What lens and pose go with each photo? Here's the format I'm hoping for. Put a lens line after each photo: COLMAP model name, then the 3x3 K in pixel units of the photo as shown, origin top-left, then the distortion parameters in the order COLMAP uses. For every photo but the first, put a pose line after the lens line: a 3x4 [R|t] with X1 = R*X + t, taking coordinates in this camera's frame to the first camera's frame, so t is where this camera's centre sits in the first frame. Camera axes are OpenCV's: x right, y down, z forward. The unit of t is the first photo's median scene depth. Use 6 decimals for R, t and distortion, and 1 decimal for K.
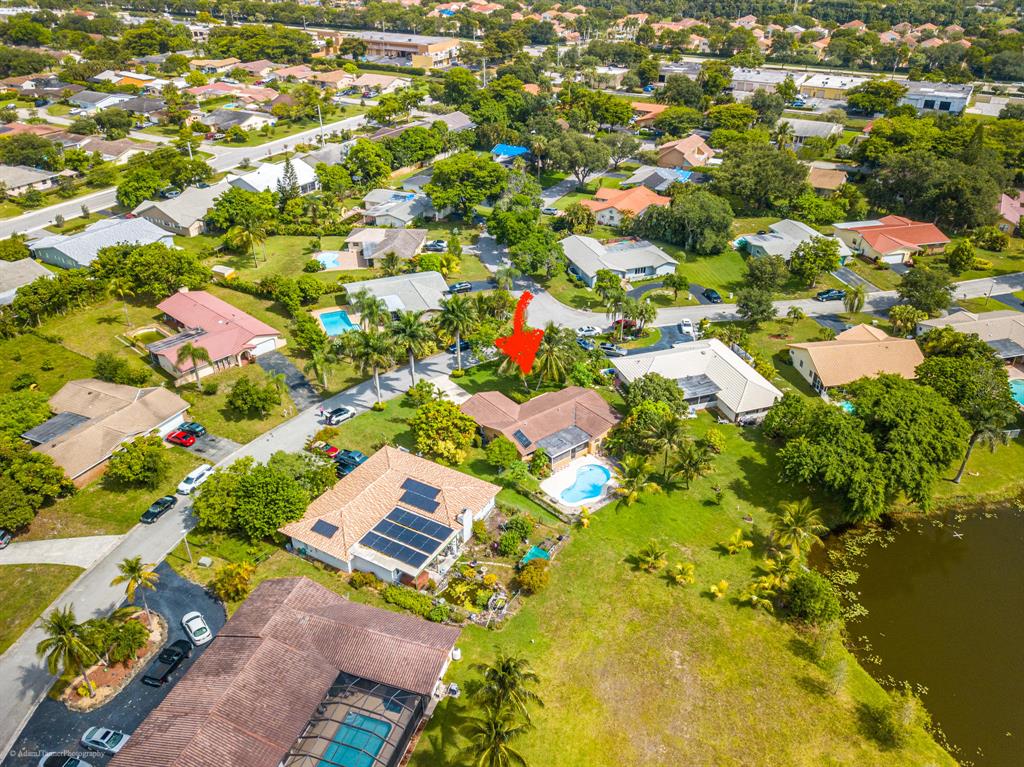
lens RADIAL K [[785.1, 0, 509.7], [0, 785.1, 384.6], [0, 0, 1]] dist [-0.020385, 0.006742]
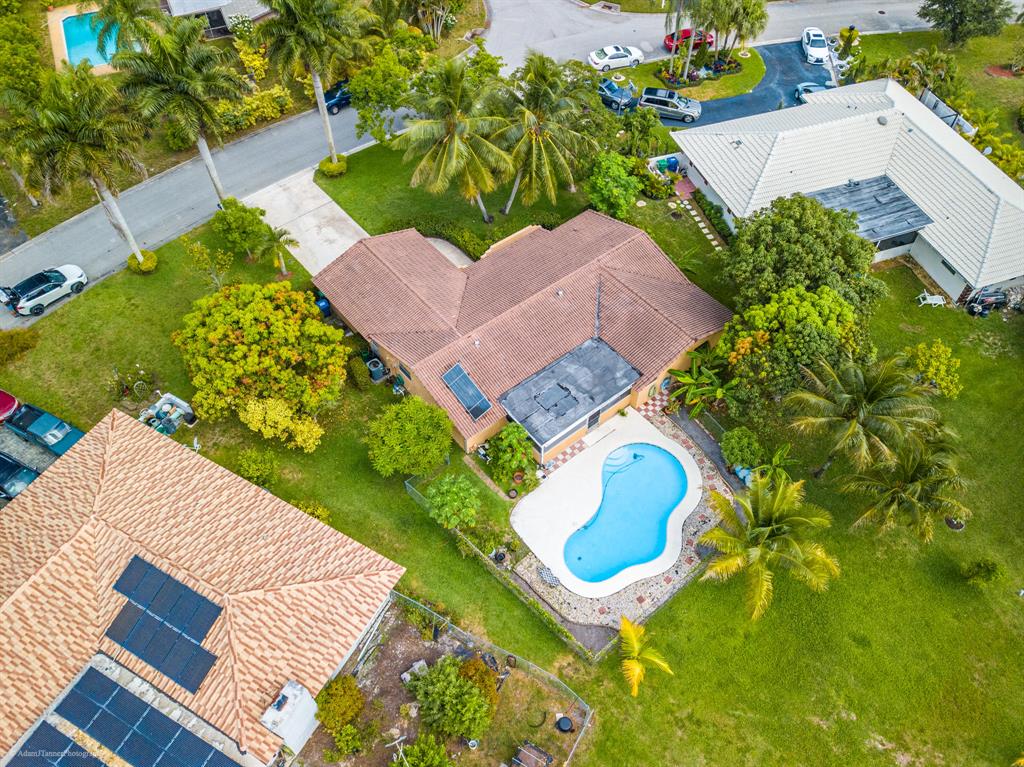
lens RADIAL K [[785.1, 0, 522.0], [0, 785.1, 381.3], [0, 0, 1]] dist [-0.020385, 0.006742]
pose [[0.999330, -0.015212, 0.033294, 0.028214], [0.002087, 0.931758, 0.363074, -0.068746], [-0.036545, -0.362761, 0.931165, 0.582628]]
